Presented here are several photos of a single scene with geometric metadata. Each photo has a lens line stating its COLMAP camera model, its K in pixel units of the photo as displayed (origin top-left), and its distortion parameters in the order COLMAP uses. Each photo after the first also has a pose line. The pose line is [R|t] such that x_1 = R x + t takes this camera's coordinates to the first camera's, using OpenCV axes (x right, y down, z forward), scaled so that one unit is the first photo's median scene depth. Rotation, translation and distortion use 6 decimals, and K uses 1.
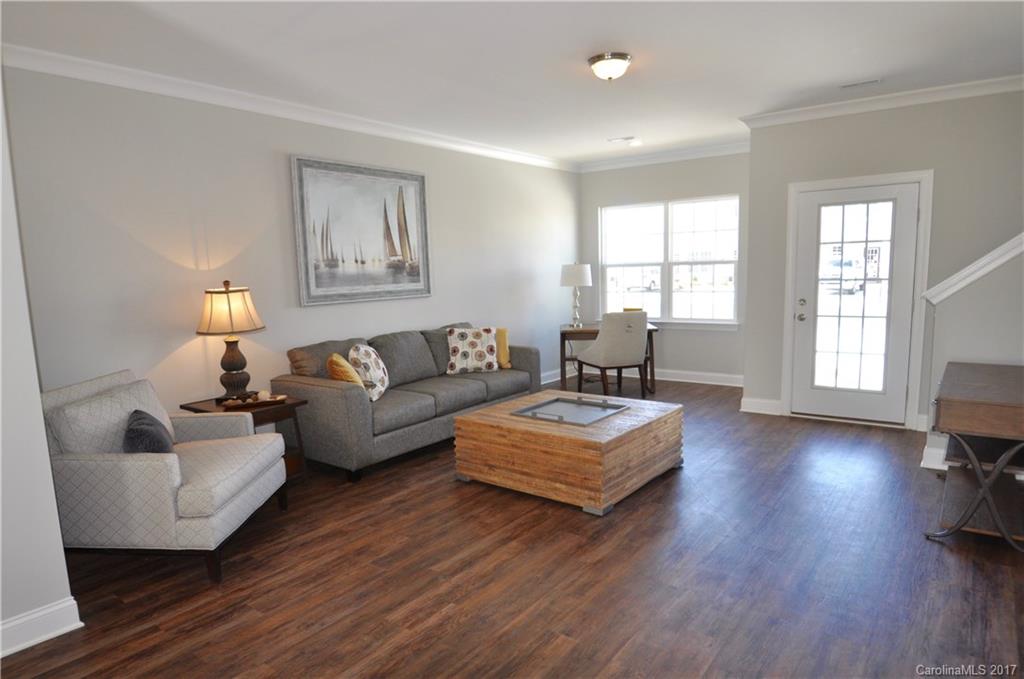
lens RADIAL K [[612.6, 0, 510.7], [0, 612.6, 350.2], [0, 0, 1]] dist [-0.001341, -0.000647]
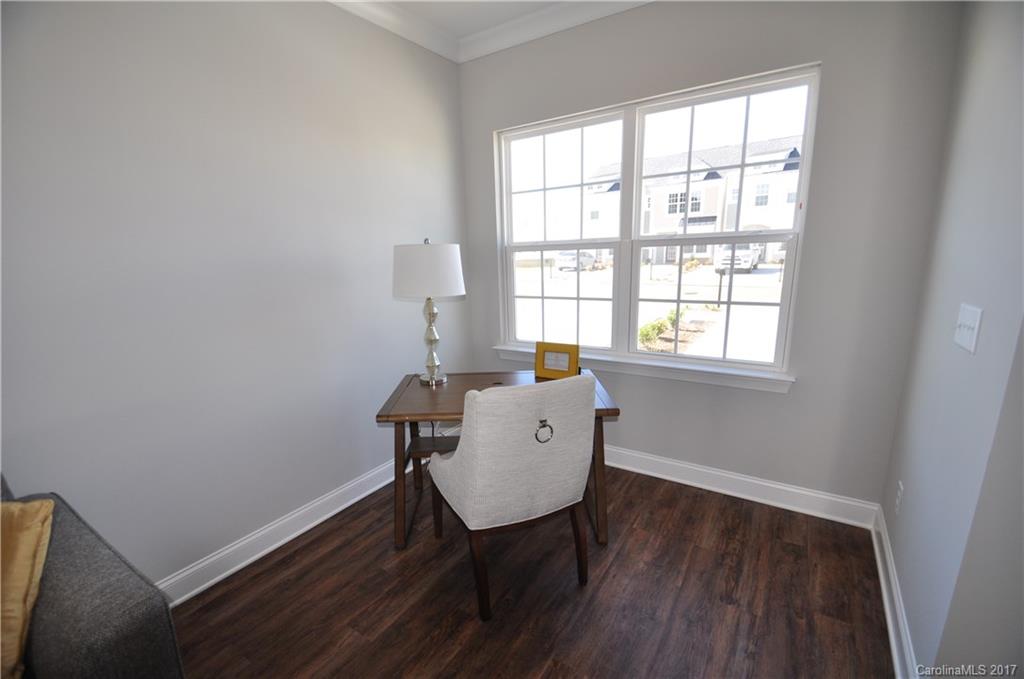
lens RADIAL K [[448.2, 0, 498.8], [0, 448.2, 360.0], [0, 0, 1]] dist [0.021788, -0.021984]
pose [[0.998442, -0.008920, 0.055079, 0.148587], [0.003582, 0.995350, 0.096256, -0.095616], [-0.055681, -0.095909, 0.993831, 0.723216]]
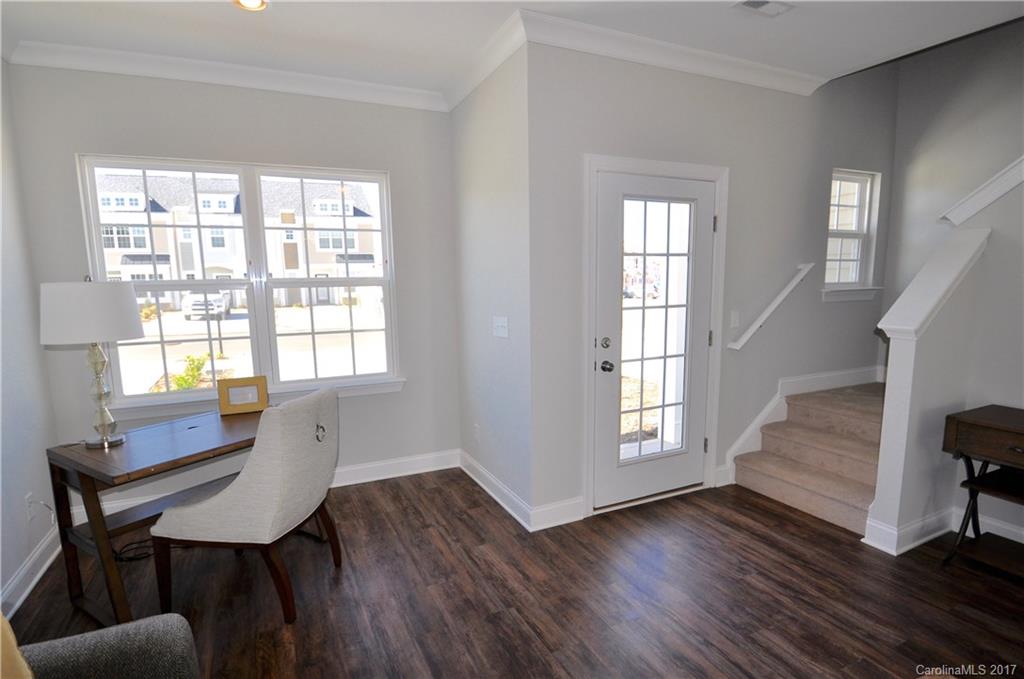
lens RADIAL K [[533.4, 0, 497.8], [0, 533.4, 365.3], [0, 0, 1]] dist [0.001266, 0.000157]
pose [[0.474591, -0.111554, 0.873109, -0.066670], [0.124160, 0.990503, 0.059064, -0.084682], [-0.871405, 0.080374, 0.483934, 0.678552]]
